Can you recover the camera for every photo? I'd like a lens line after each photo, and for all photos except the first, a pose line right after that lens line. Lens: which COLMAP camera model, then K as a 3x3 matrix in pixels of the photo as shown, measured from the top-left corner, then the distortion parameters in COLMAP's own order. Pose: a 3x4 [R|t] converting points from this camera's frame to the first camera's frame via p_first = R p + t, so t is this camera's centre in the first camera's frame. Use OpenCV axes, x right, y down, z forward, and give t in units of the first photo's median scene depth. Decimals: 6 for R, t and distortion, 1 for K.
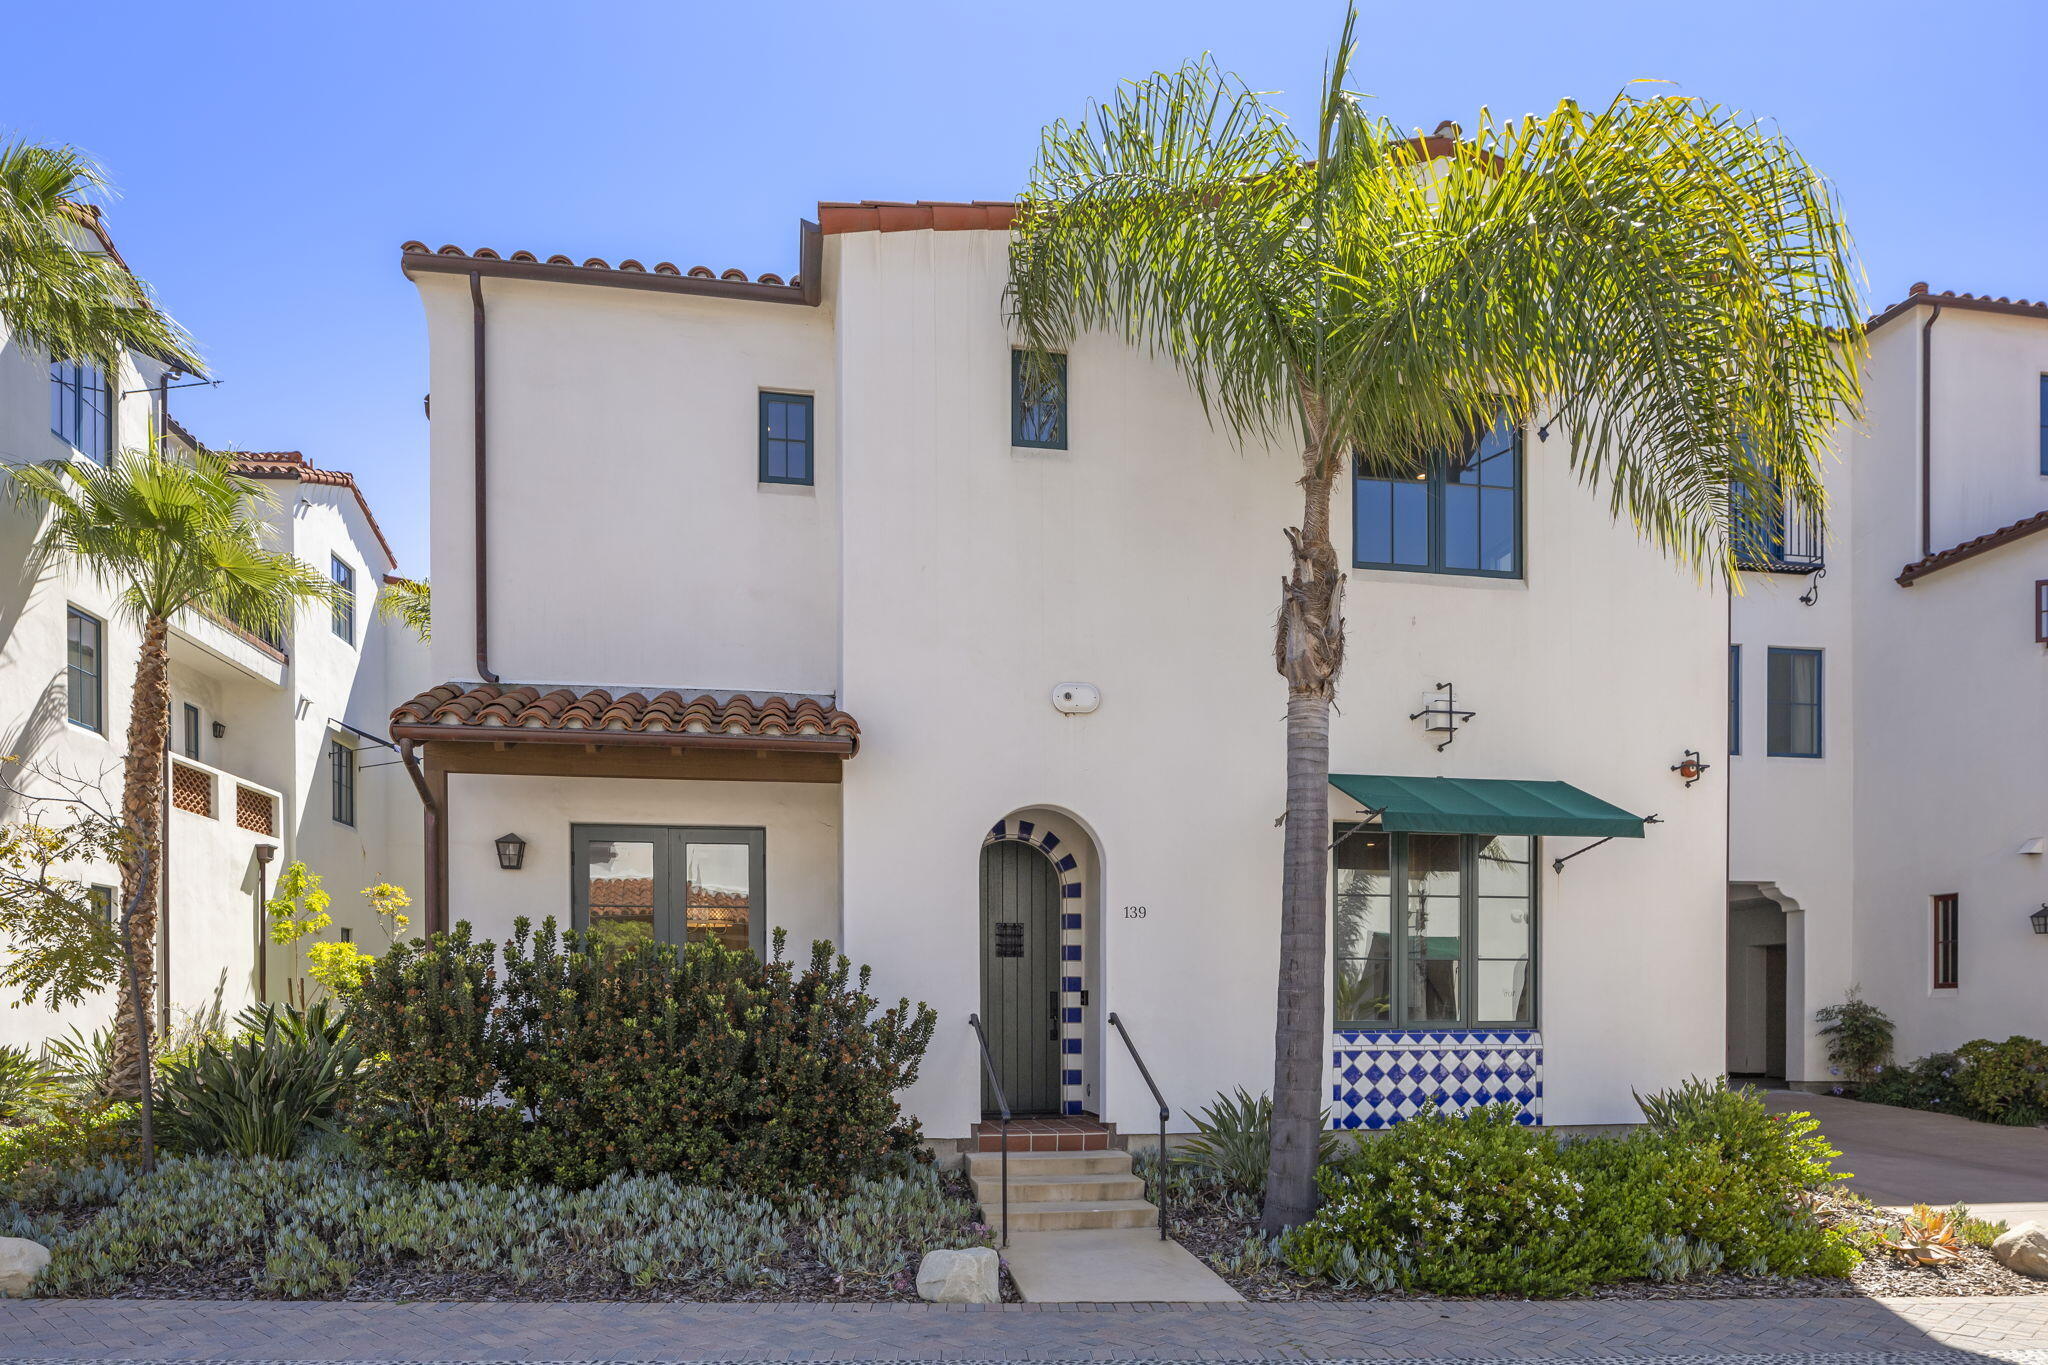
lens RADIAL K [[989.0, 0, 957.2], [0, 989.0, 1024.4], [0, 0, 1]] dist [-0.002824, -0.000336]
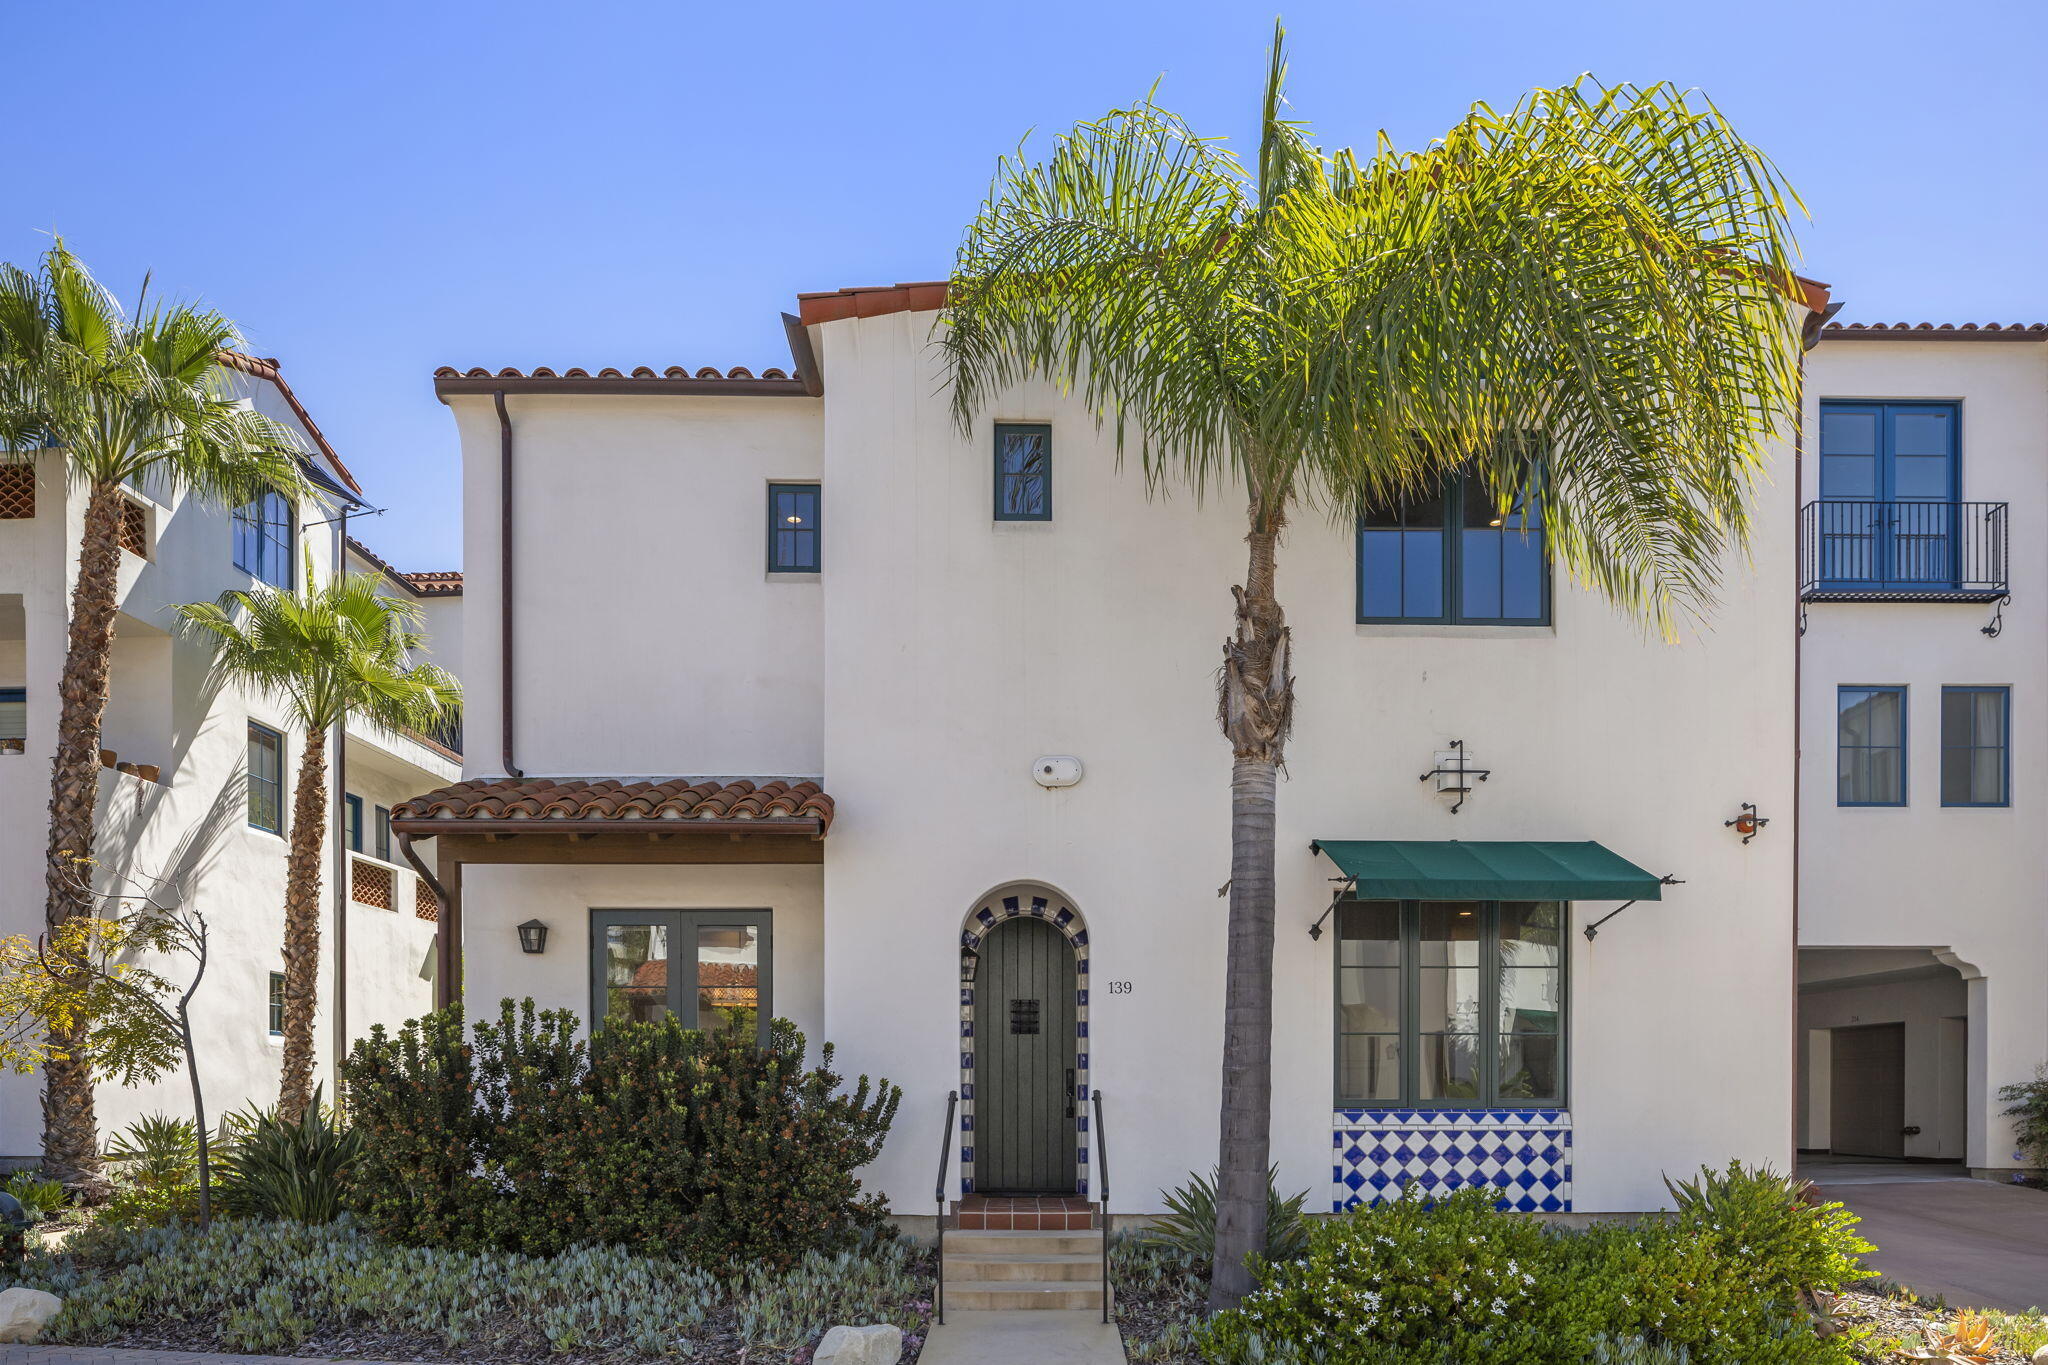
lens RADIAL K [[982.4, 0, 1026.6], [0, 982.4, 1099.7], [0, 0, 1]] dist [-0.003268, 0.000655]
pose [[0.992741, 0.002872, -0.120236, 0.205767], [-0.003068, 0.999994, -0.001450, -0.000489], [0.120231, 0.001808, 0.992744, 0.022801]]
